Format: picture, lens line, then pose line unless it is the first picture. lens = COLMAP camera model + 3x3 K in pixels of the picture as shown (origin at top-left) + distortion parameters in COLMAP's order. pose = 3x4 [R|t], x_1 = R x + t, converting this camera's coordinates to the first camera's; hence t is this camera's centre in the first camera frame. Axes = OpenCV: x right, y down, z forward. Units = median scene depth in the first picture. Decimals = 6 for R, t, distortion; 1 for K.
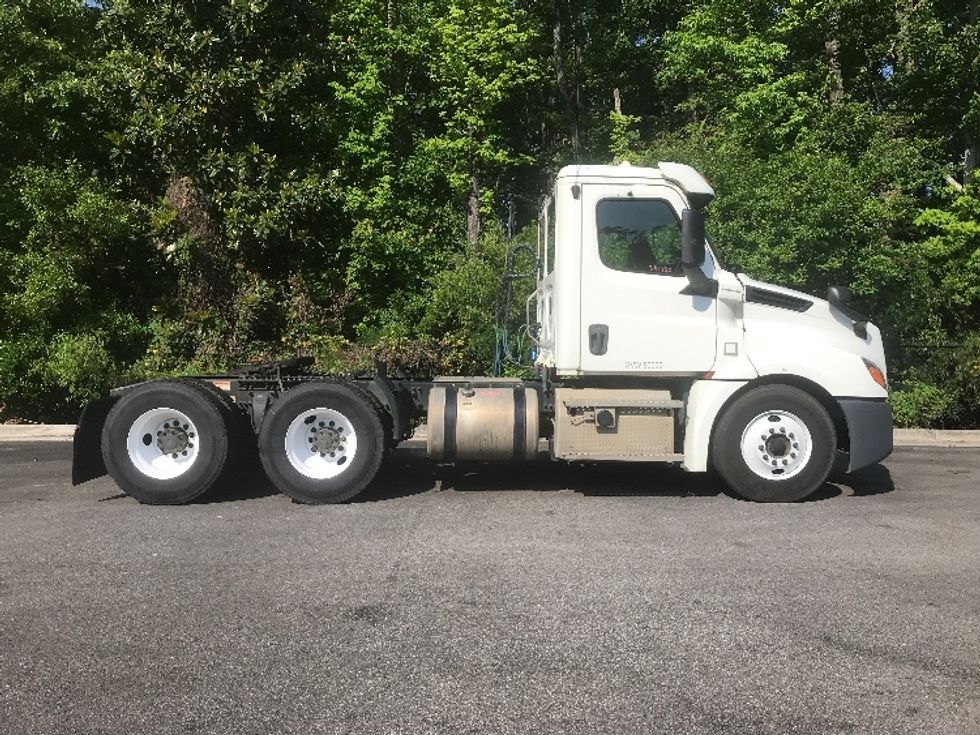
lens RADIAL K [[801.7, 0, 489.9], [0, 801.7, 363.0], [0, 0, 1]] dist [0.025571, -0.013215]
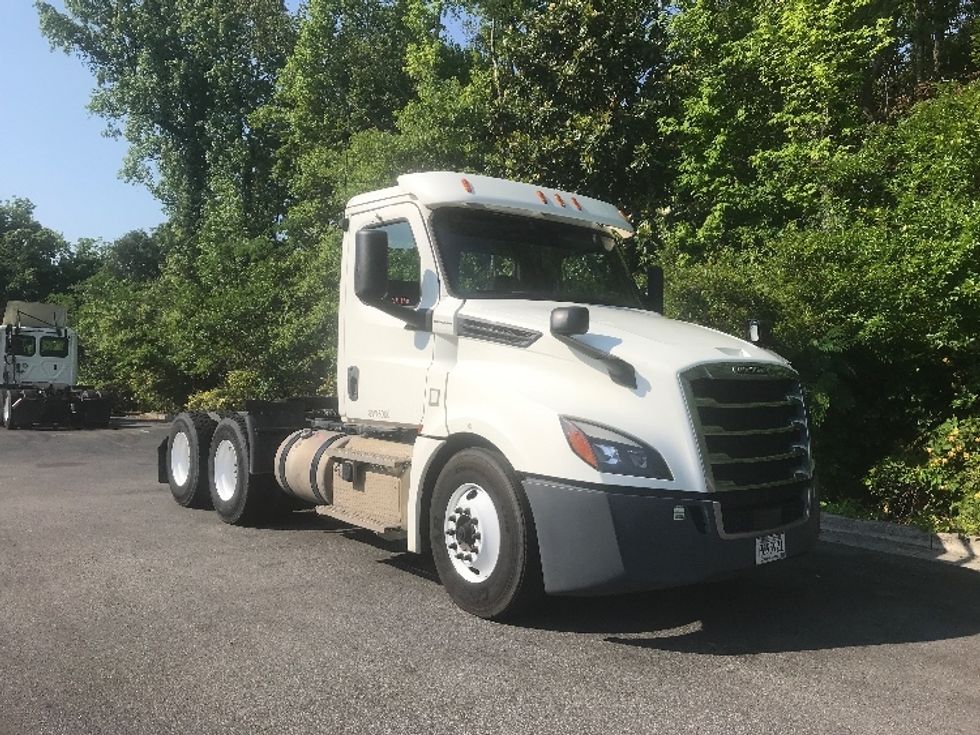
lens RADIAL K [[801.7, 0, 489.9], [0, 801.7, 363.0], [0, 0, 1]] dist [0.025571, -0.013215]
pose [[0.613907, -0.010857, -0.789303, 0.462058], [-0.034356, 0.998590, -0.040458, -0.010462], [0.788630, 0.051955, 0.612669, 0.279018]]
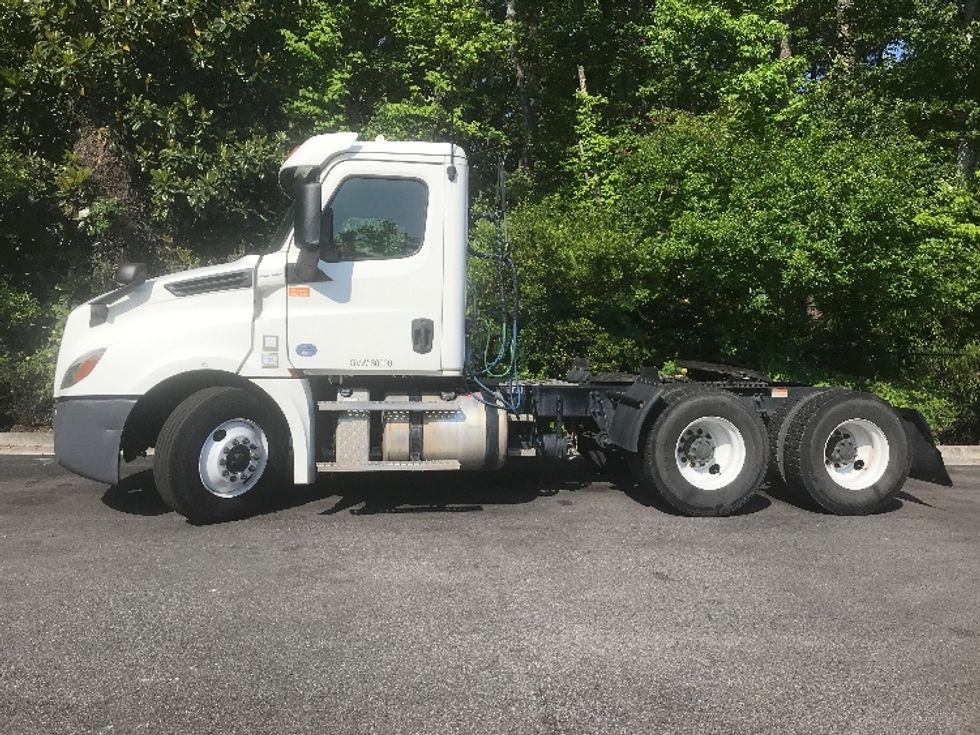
lens RADIAL K [[801.6, 0, 490.9], [0, 801.6, 358.9], [0, 0, 1]] dist [0.026737, -0.003388]
pose [[0.991224, 0.020446, 0.130602, -0.085344], [-0.021448, 0.999750, 0.006270, -0.009082], [-0.130441, -0.009017, 0.991415, 0.125596]]
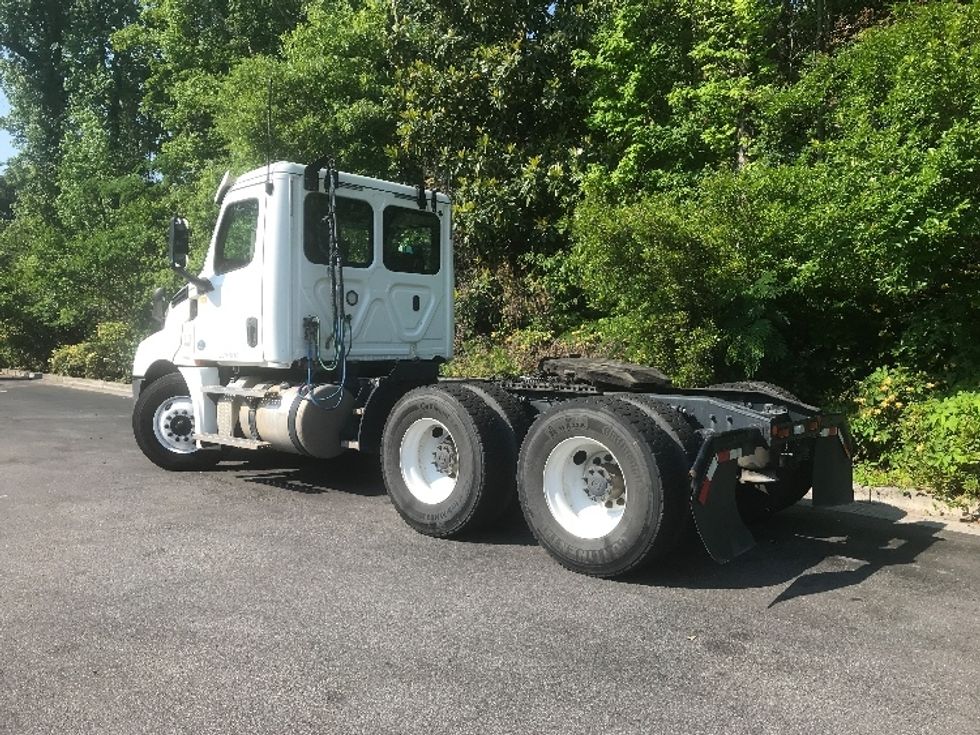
lens RADIAL K [[801.7, 0, 489.9], [0, 801.7, 363.0], [0, 0, 1]] dist [0.025571, -0.013215]
pose [[0.714661, 0.029702, -0.698840, 0.402664], [-0.025628, 0.999539, 0.016275, -0.010804], [0.699002, 0.006279, 0.715092, 0.306419]]
